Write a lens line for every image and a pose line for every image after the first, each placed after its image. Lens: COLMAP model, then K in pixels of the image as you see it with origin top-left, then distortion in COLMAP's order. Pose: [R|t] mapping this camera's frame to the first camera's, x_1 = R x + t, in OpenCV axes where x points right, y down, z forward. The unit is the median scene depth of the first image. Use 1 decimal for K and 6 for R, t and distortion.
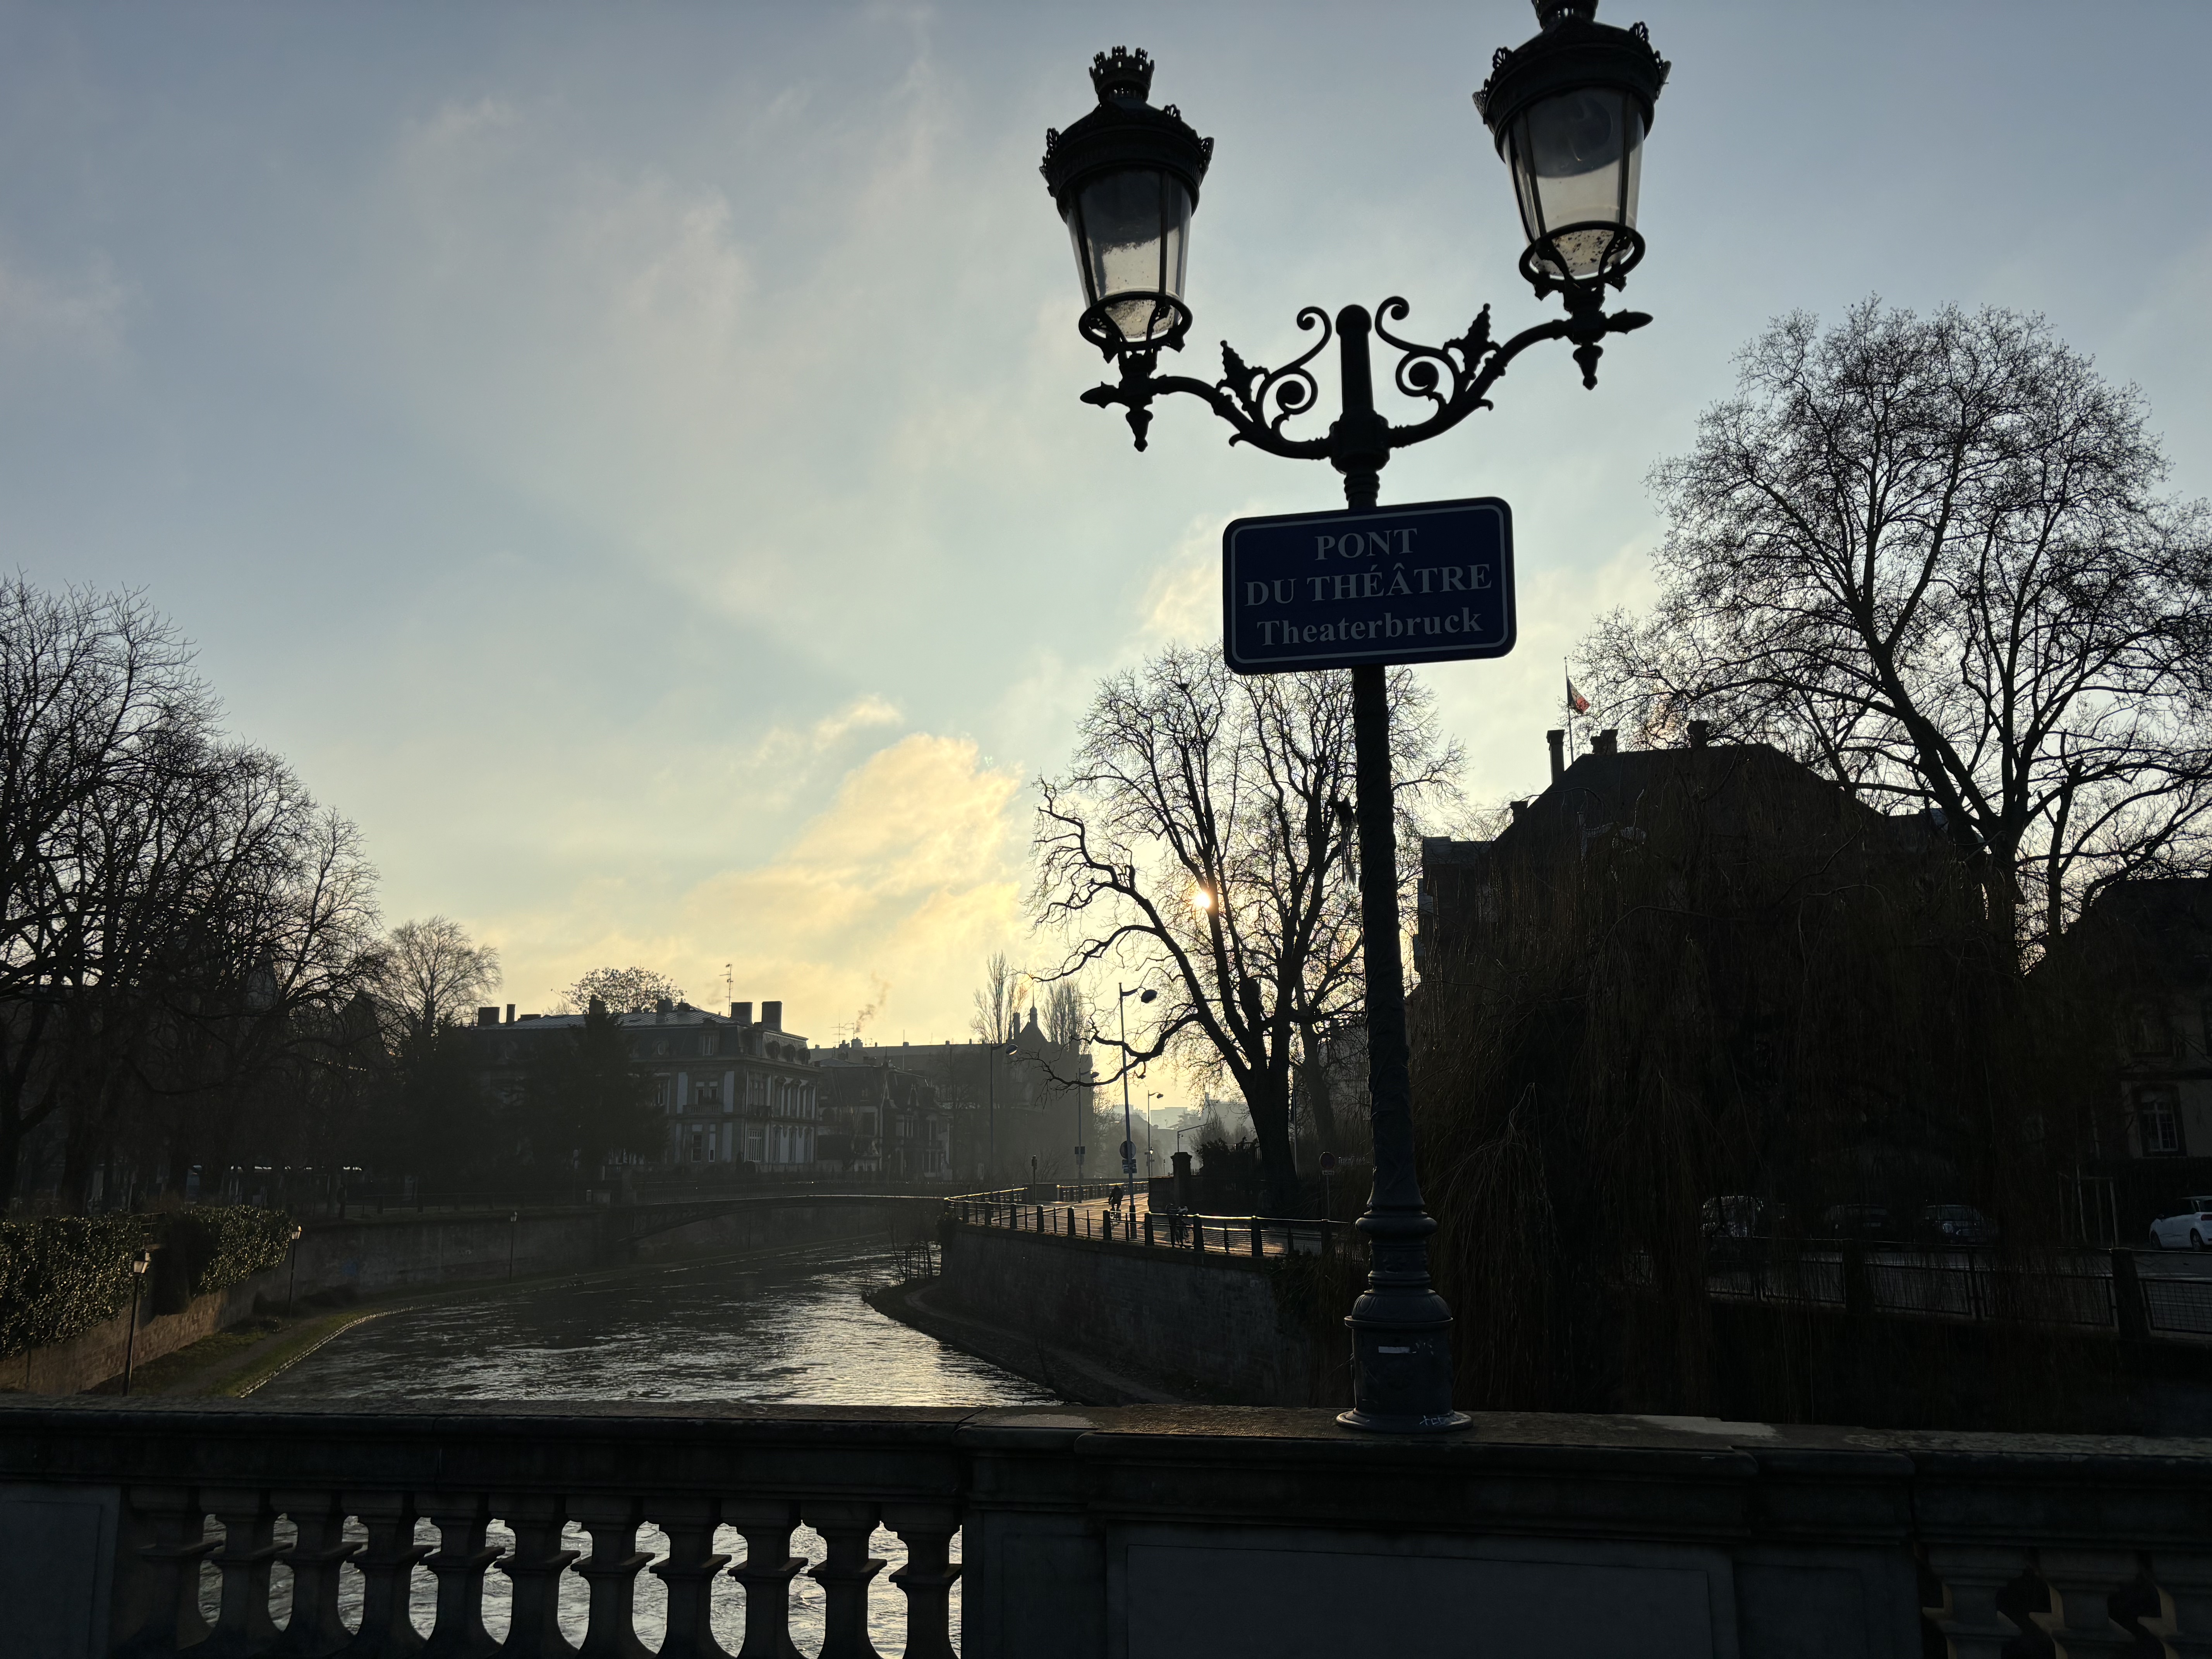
lens RADIAL K [[1669.7, 0, 1103.4], [0, 1669.7, 836.1], [0, 0, 1]] dist [0.124289, -0.196089]
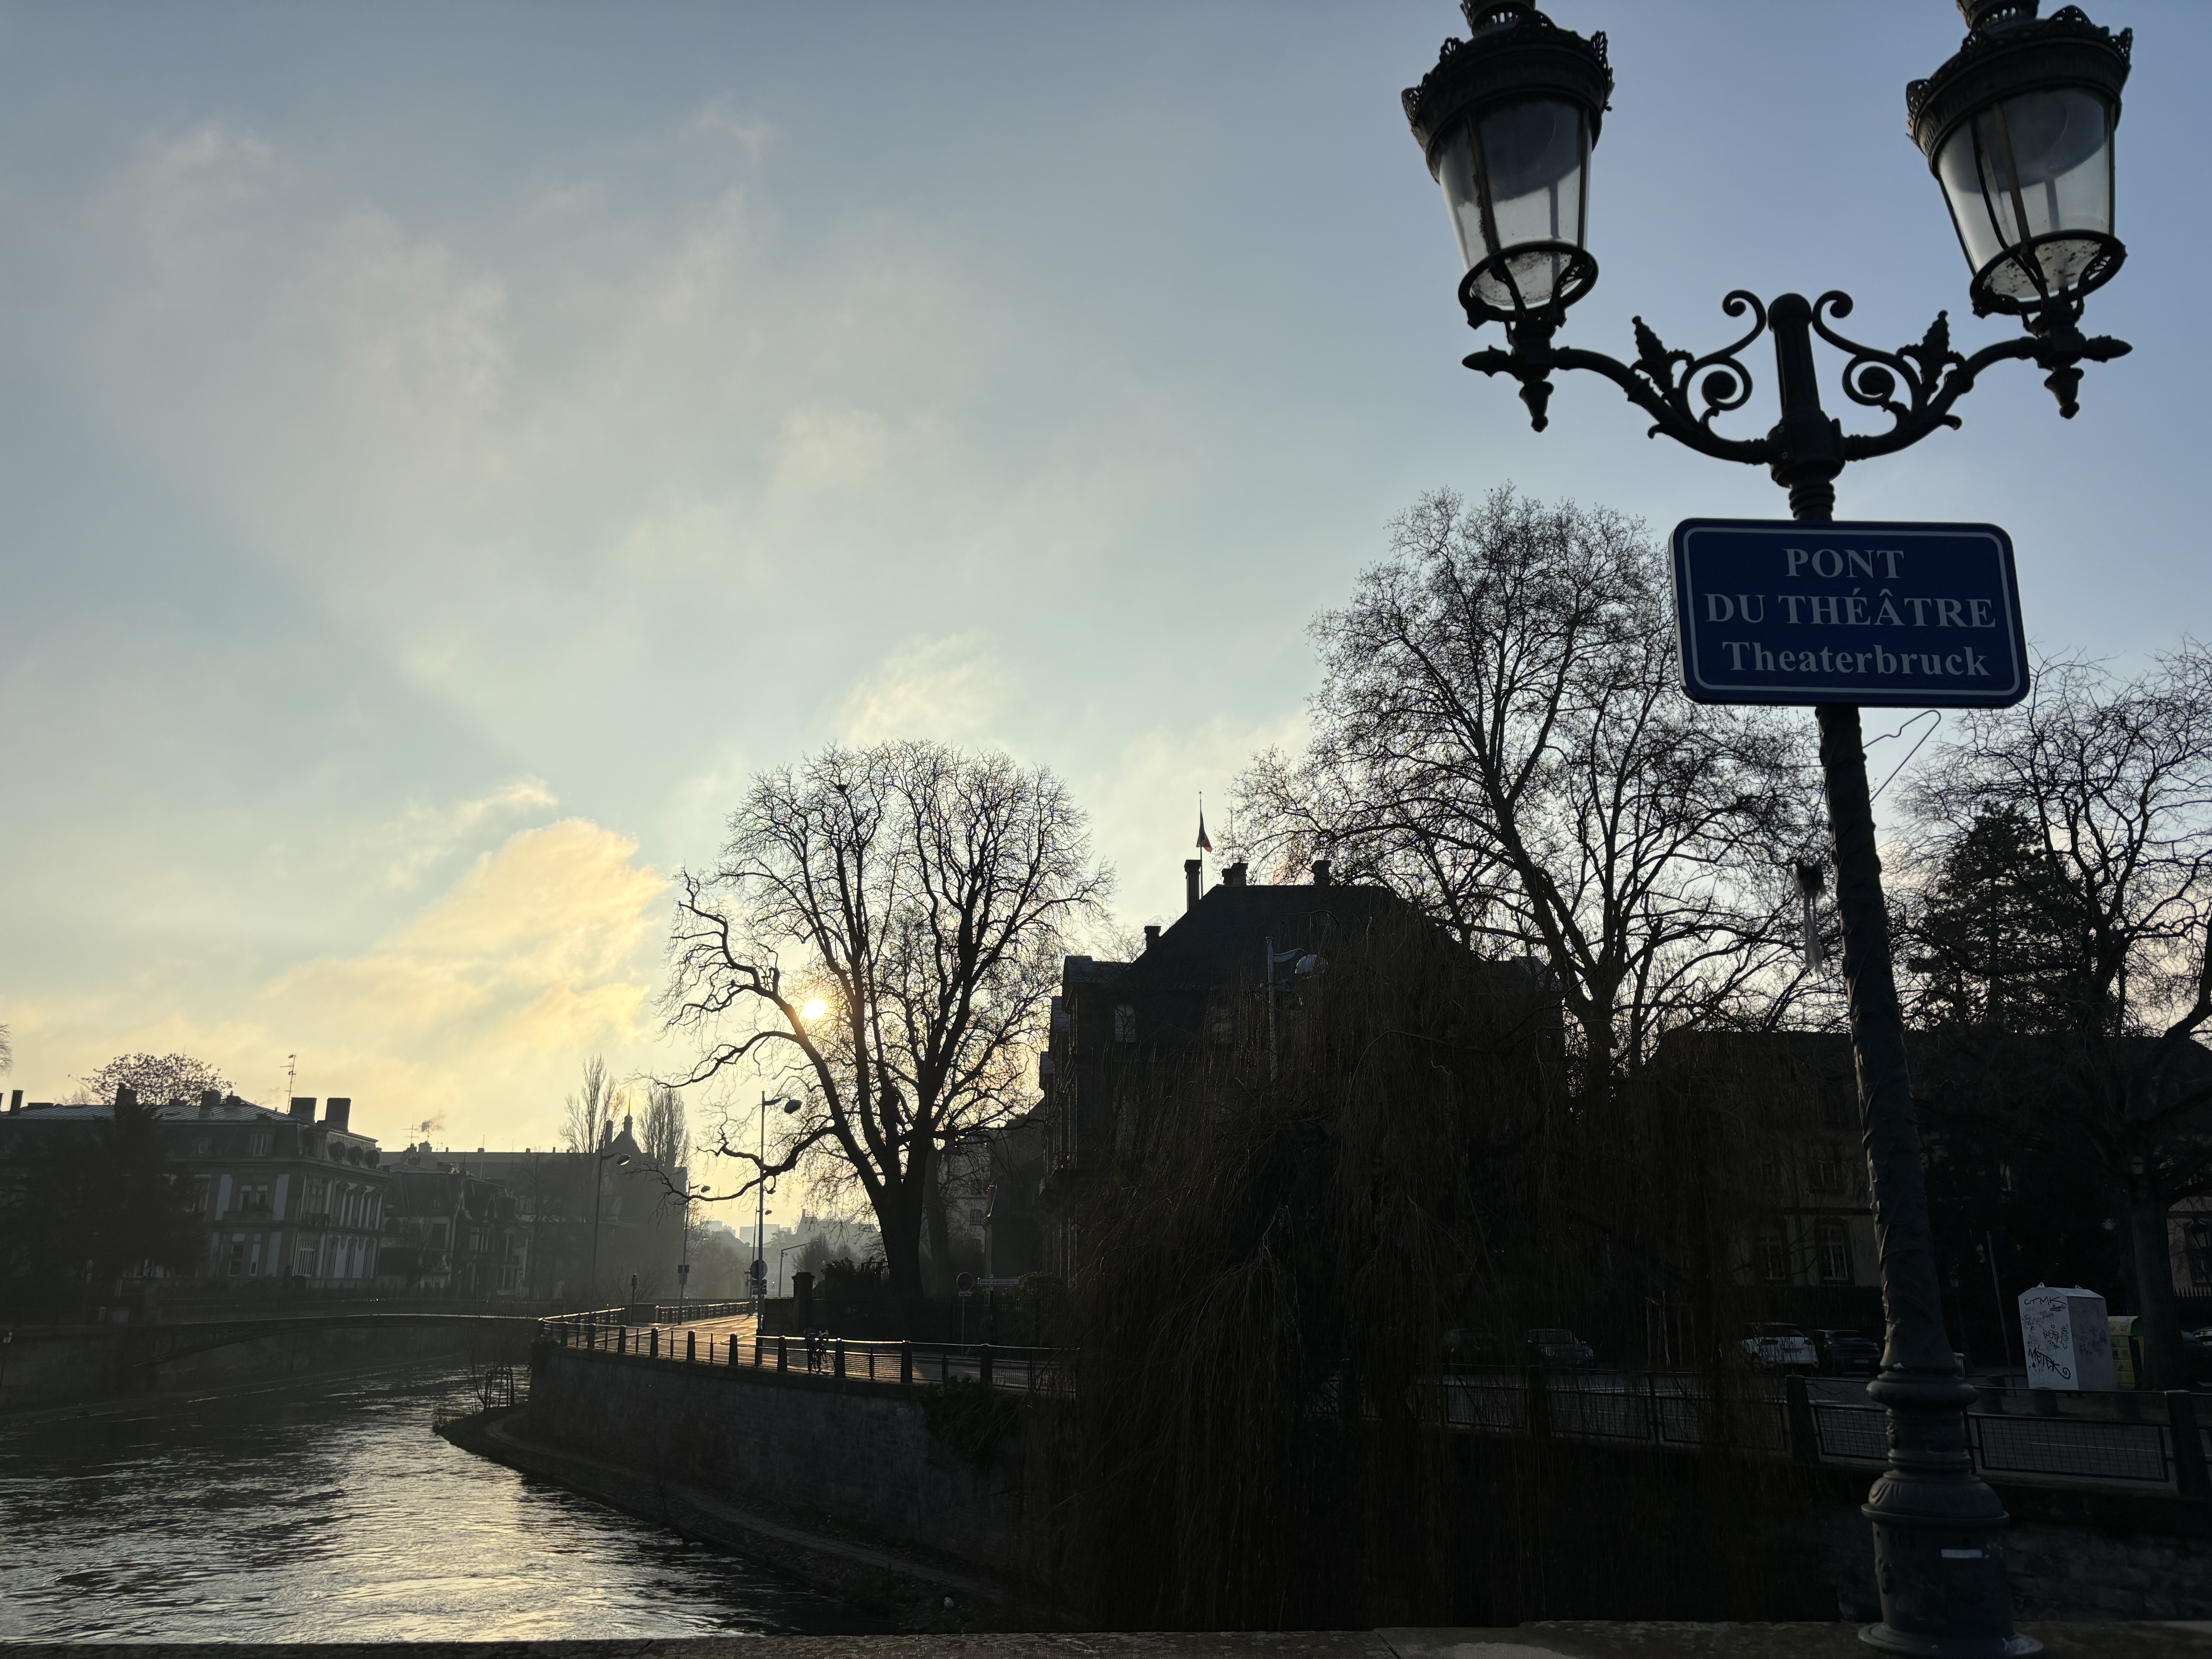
lens RADIAL K [[1677.7, 0, 1104.4], [0, 1677.7, 851.4], [0, 0, 1]] dist [0.038930, 0.002140]
pose [[0.971715, 0.070621, 0.225349, -0.022533], [-0.057320, 0.996235, -0.065039, 0.002699], [-0.229094, 0.050282, 0.972105, 0.015847]]
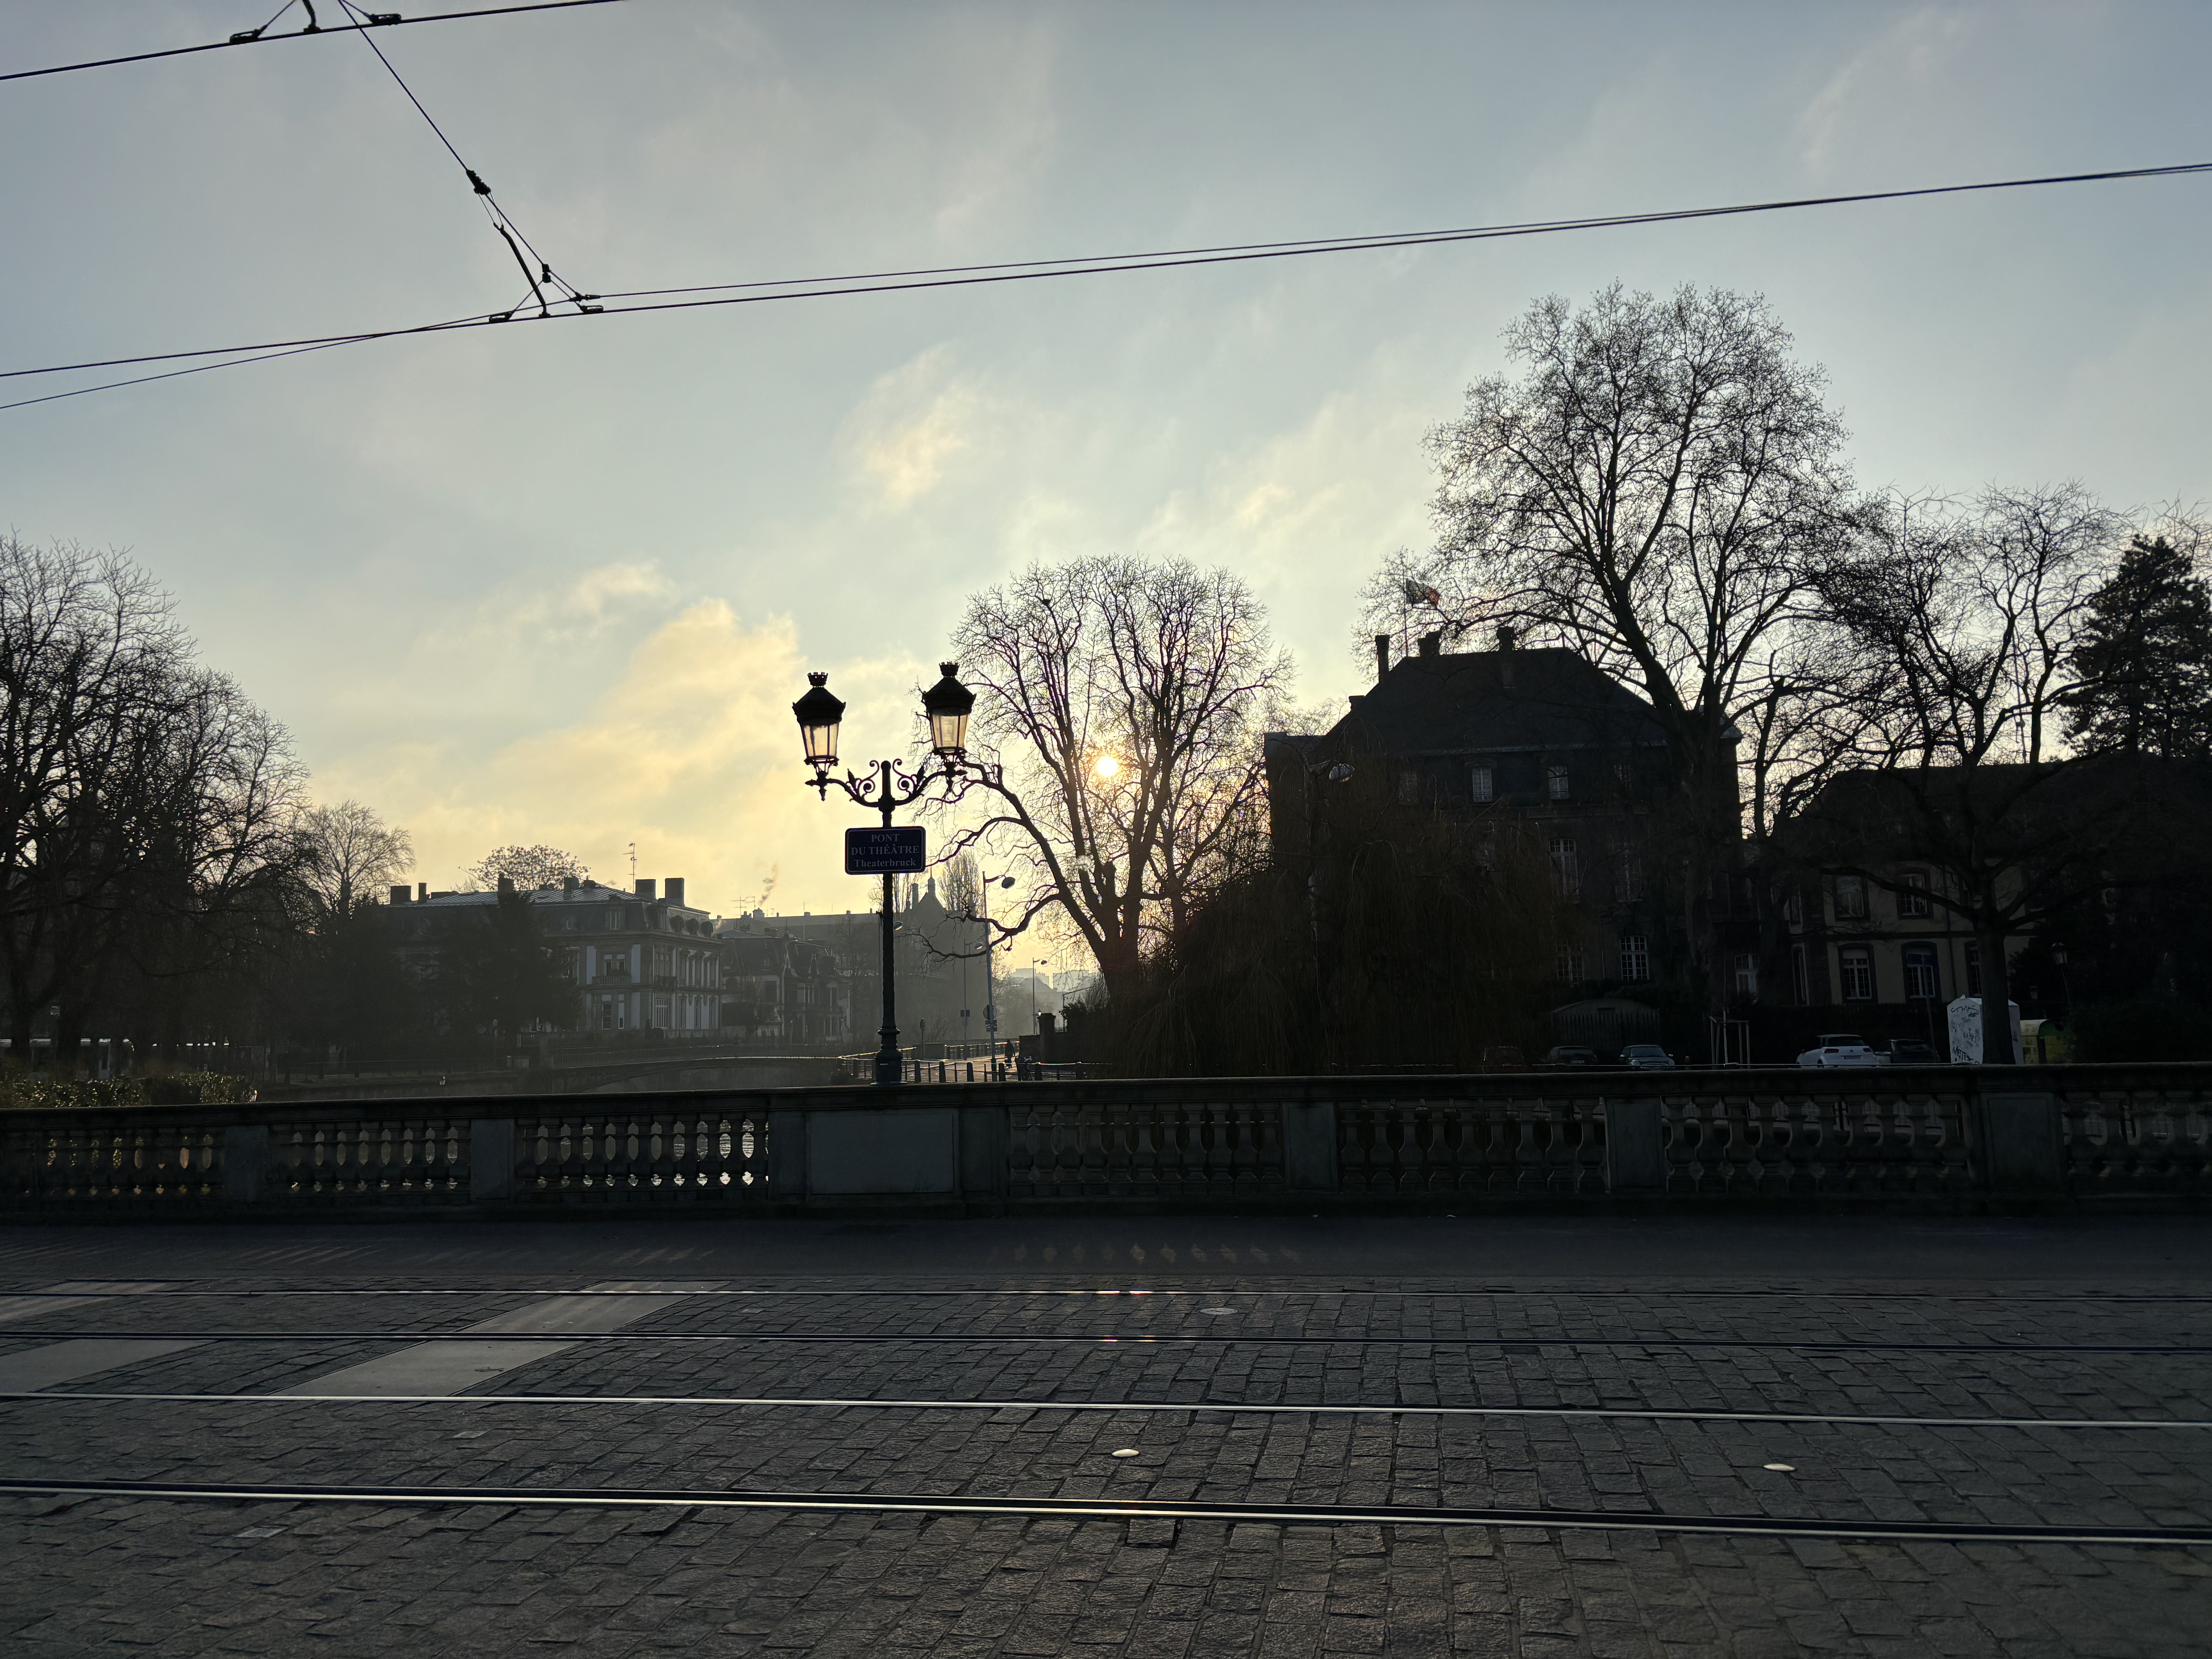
lens RADIAL K [[1688.9, 0, 1104.2], [0, 1688.9, 820.8], [0, 0, 1]] dist [0.117616, -0.177208]
pose [[0.998427, -0.007647, 0.055538, 0.024189], [0.003610, 0.997367, 0.072436, -0.026907], [-0.055946, -0.072121, 0.995826, -0.145243]]
